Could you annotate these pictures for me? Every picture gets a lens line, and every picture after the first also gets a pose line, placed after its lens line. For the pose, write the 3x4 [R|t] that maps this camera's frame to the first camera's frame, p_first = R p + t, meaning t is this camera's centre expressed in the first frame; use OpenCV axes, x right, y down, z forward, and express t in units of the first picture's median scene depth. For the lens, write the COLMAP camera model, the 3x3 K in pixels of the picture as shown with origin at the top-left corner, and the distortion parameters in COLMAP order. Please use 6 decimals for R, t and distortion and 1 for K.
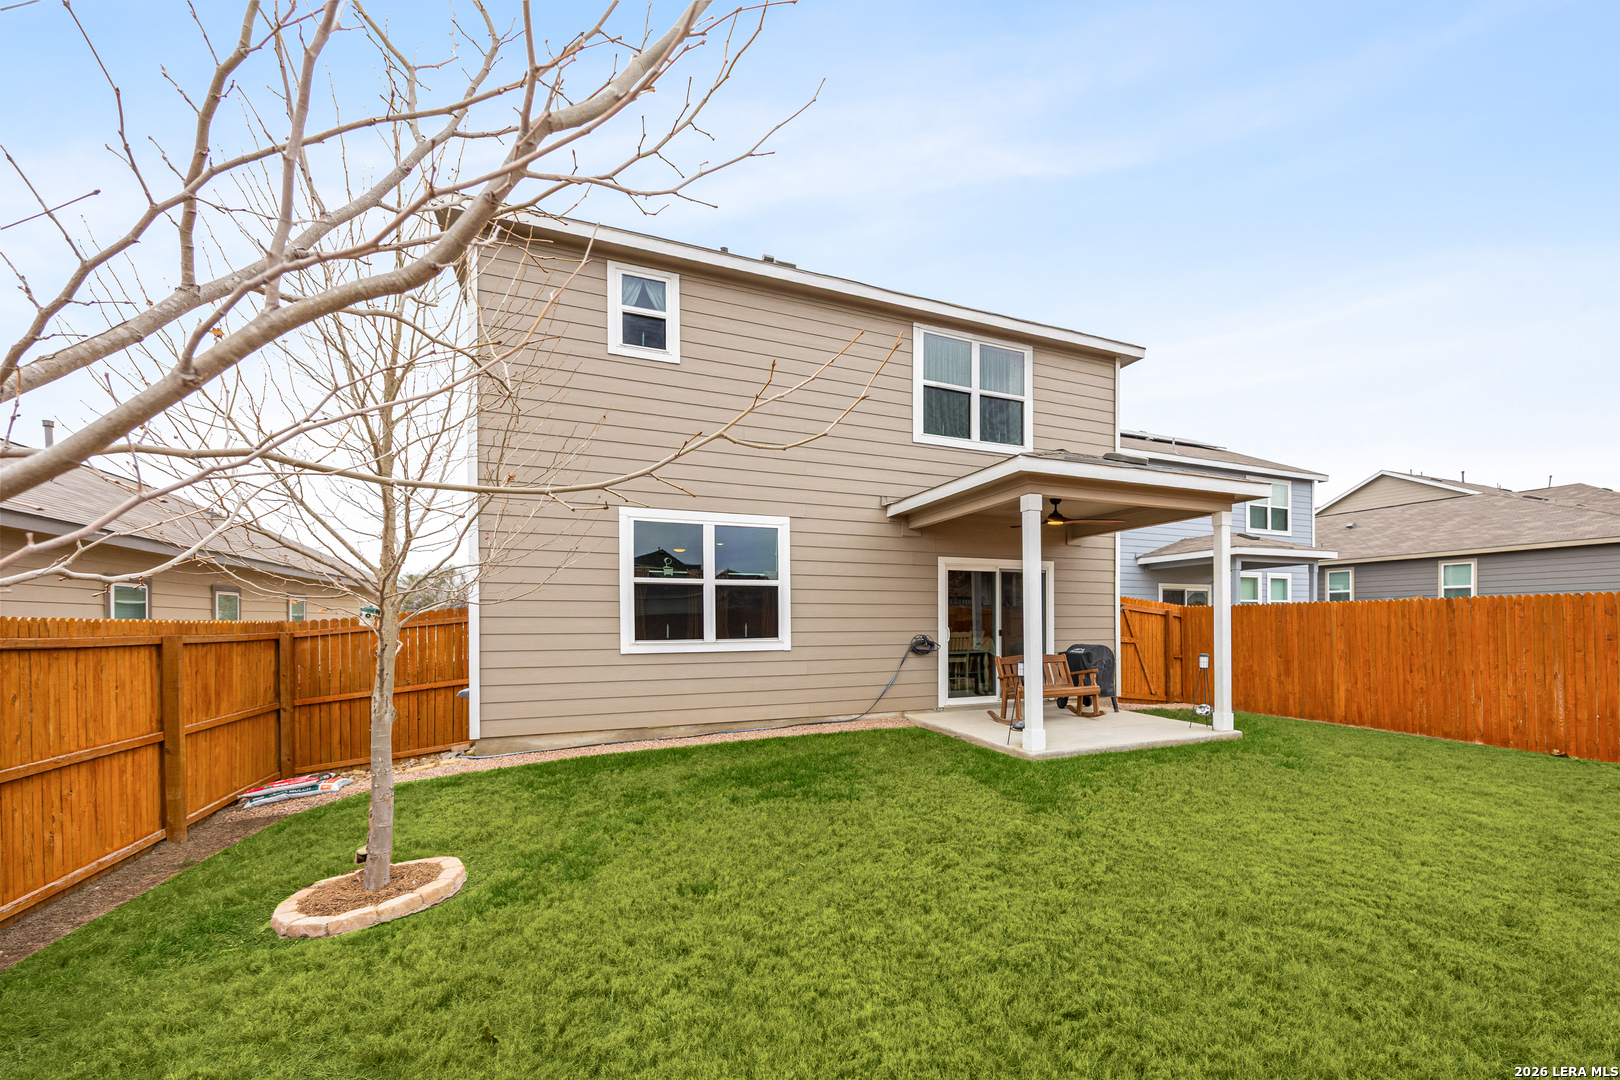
lens RADIAL K [[710.3, 0, 910.4], [0, 710.3, 621.4], [0, 0, 1]] dist [-0.004673, 0.000844]
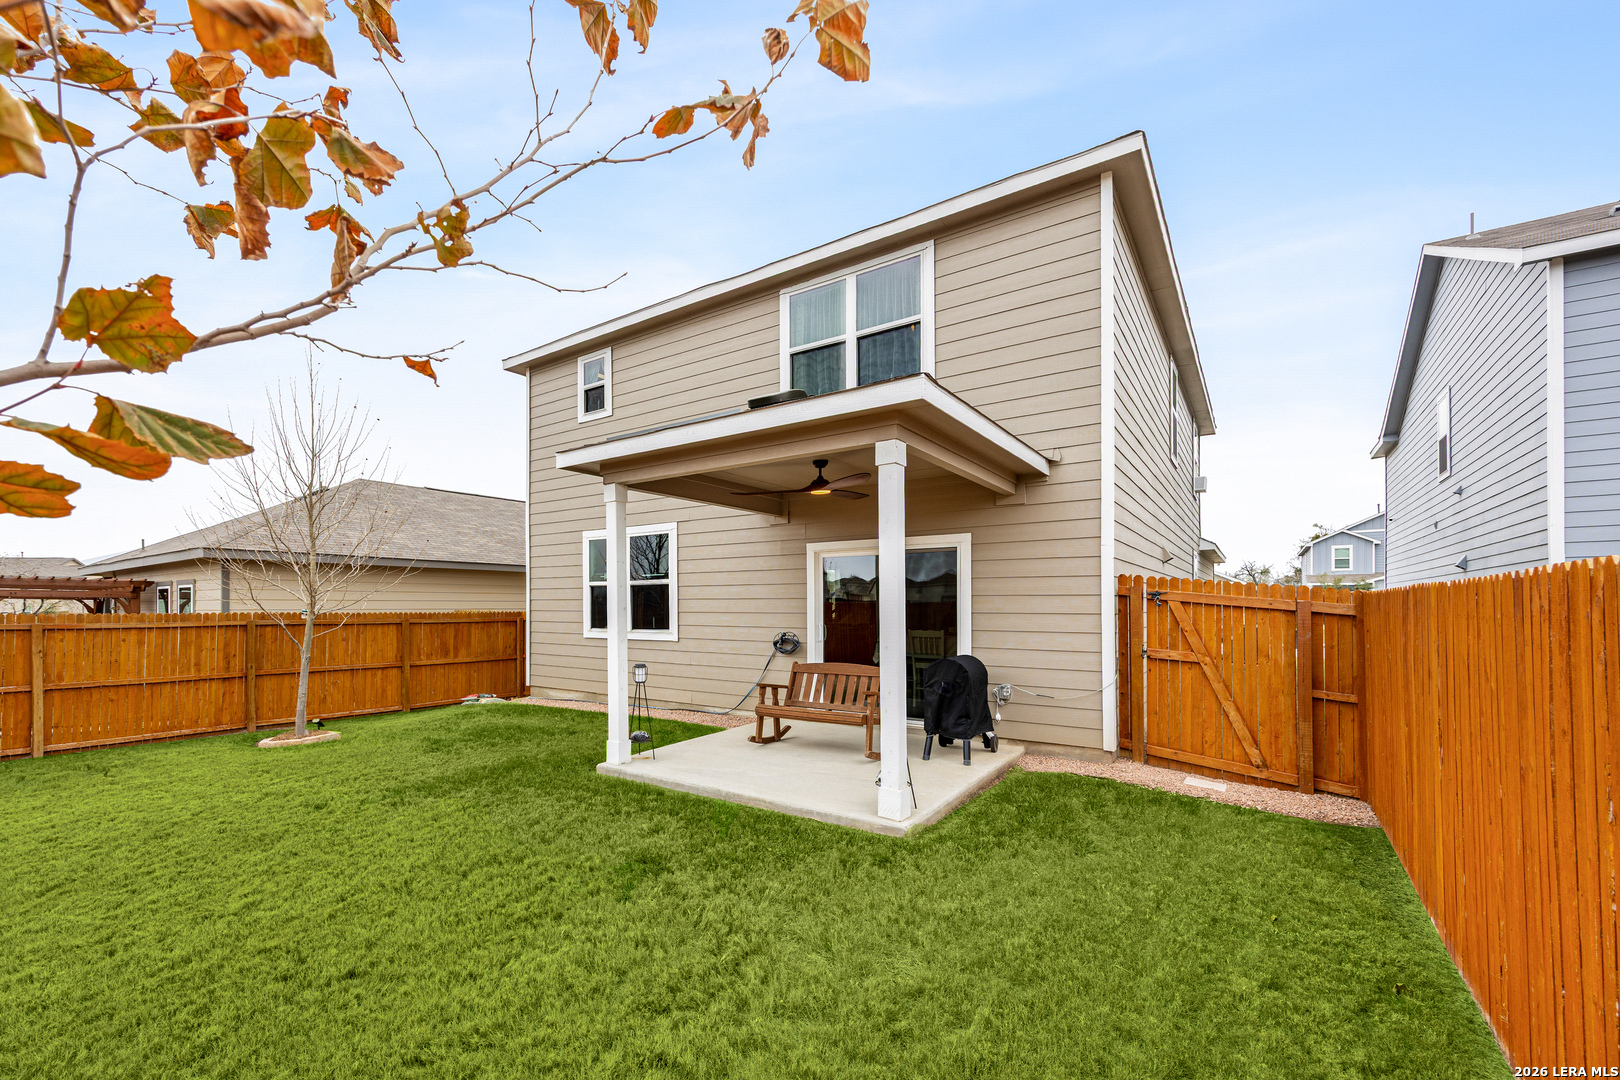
lens RADIAL K [[665.0, 0, 720.4], [0, 665.0, 602.1], [0, 0, 1]] dist [0.000996, 0.000591]
pose [[0.459199, -0.002034, -0.888331, 0.789034], [-0.000945, 0.999996, -0.002778, -0.018182], [0.888333, 0.002115, 0.459195, 0.581114]]
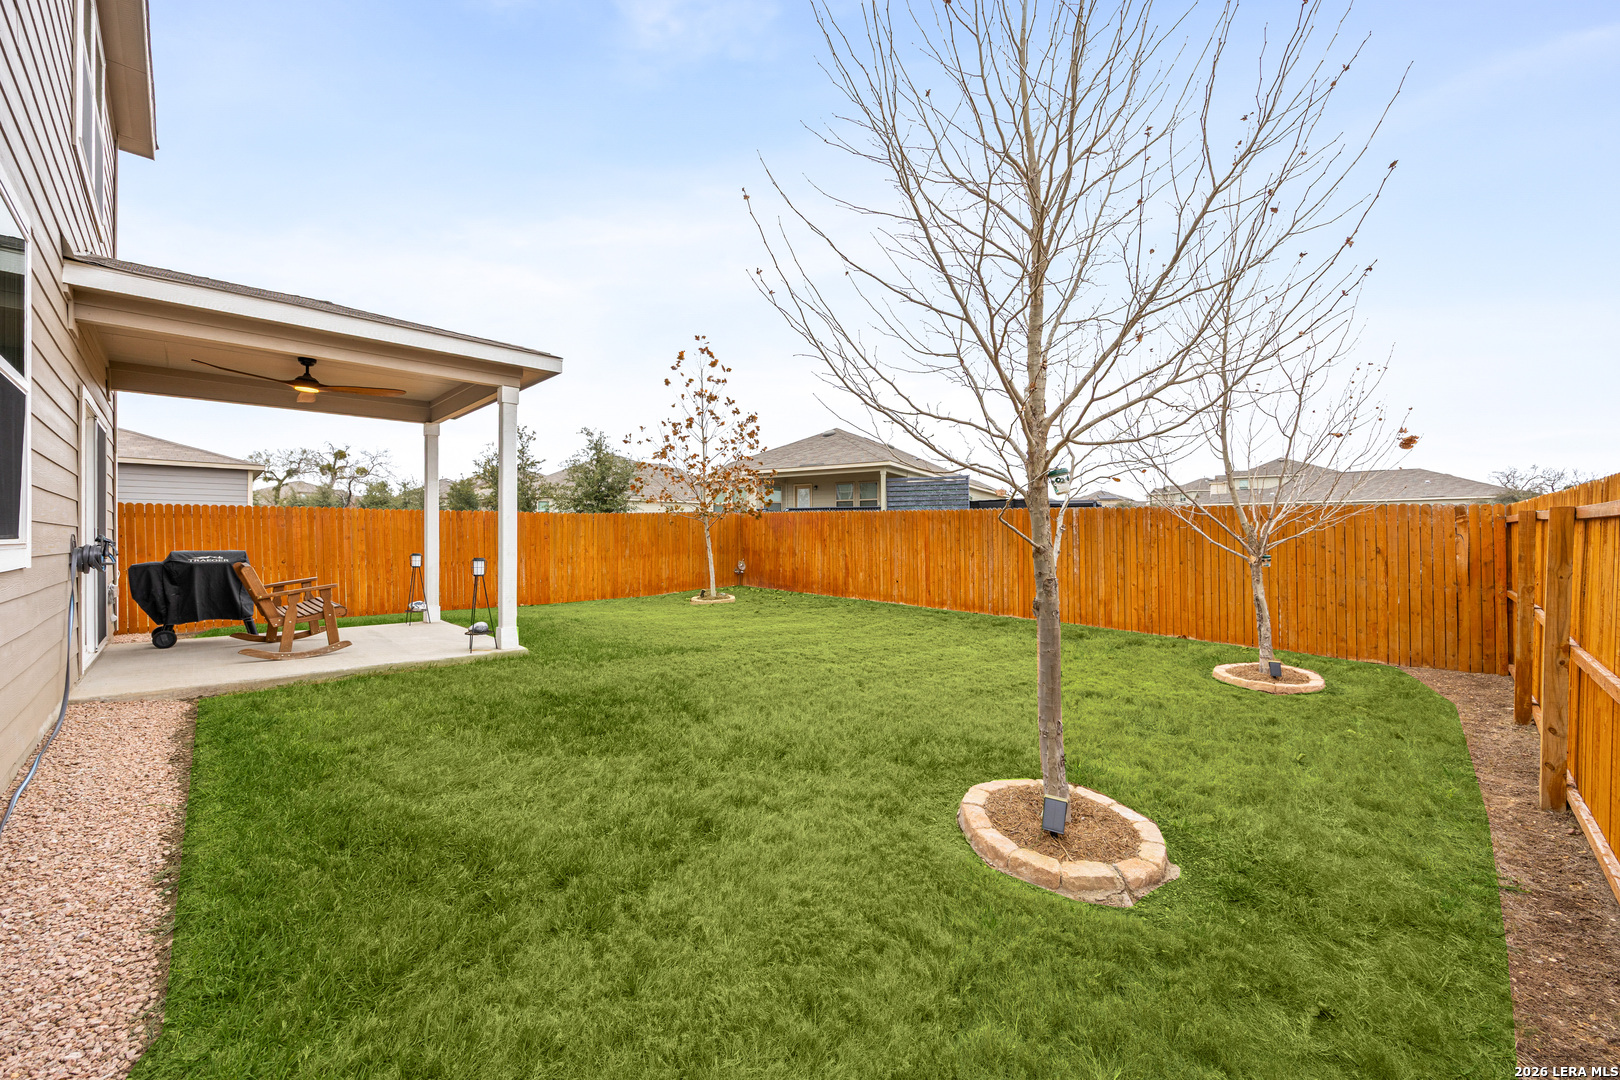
lens RADIAL K [[638.5, 0, 820.9], [0, 638.5, 535.7], [0, 0, 1]] dist [-0.003492, -0.000109]
pose [[-0.336914, 0.009305, 0.941489, -0.631186], [0.003988, 0.999956, -0.008456, 0.028562], [-0.941527, 0.000906, -0.336936, 0.701926]]
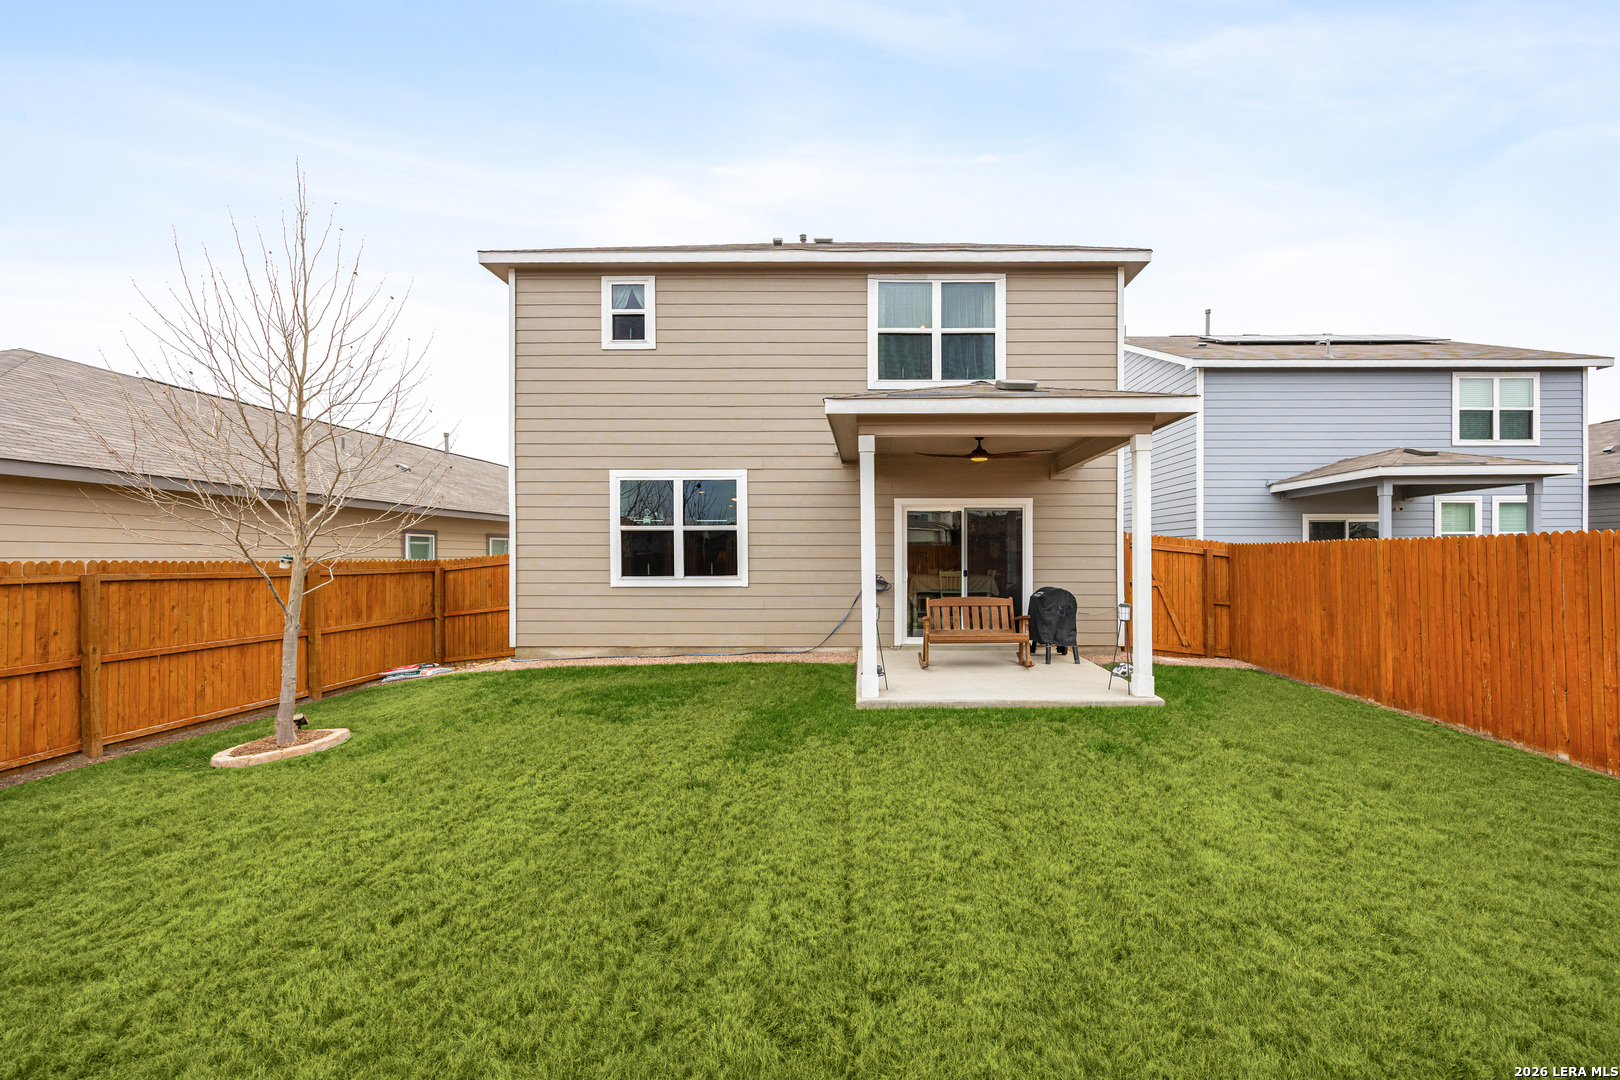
lens RADIAL K [[638.5, 0, 815.3], [0, 638.5, 554.0], [0, 0, 1]] dist [-0.003492, -0.000109]
pose [[0.892160, 0.001079, -0.451719, 0.387813], [-0.001301, 0.999999, -0.000180, -0.011582], [0.451718, 0.000748, 0.892160, 0.139165]]
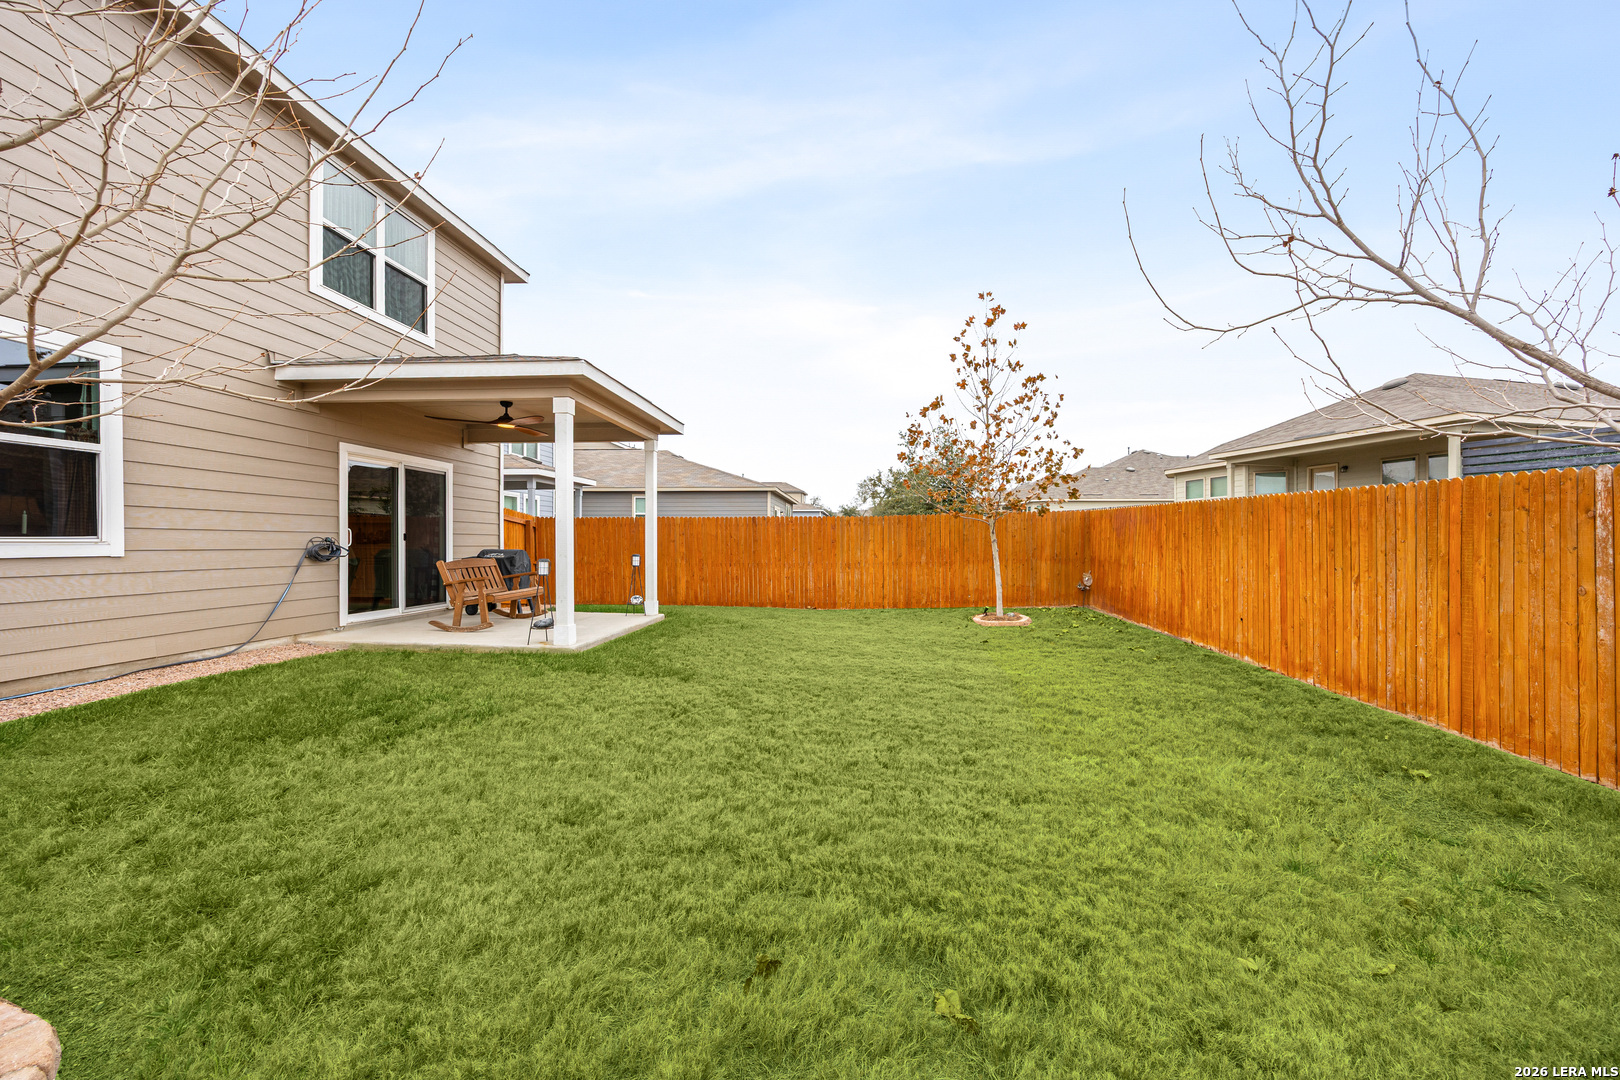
lens RADIAL K [[638.5, 0, 818.7], [0, 638.5, 547.9], [0, 0, 1]] dist [-0.003492, -0.000109]
pose [[0.494984, -0.000757, 0.868901, -0.355873], [-0.005682, 0.999975, 0.004107, 0.026874], [-0.868883, -0.006970, 0.494968, 0.174120]]
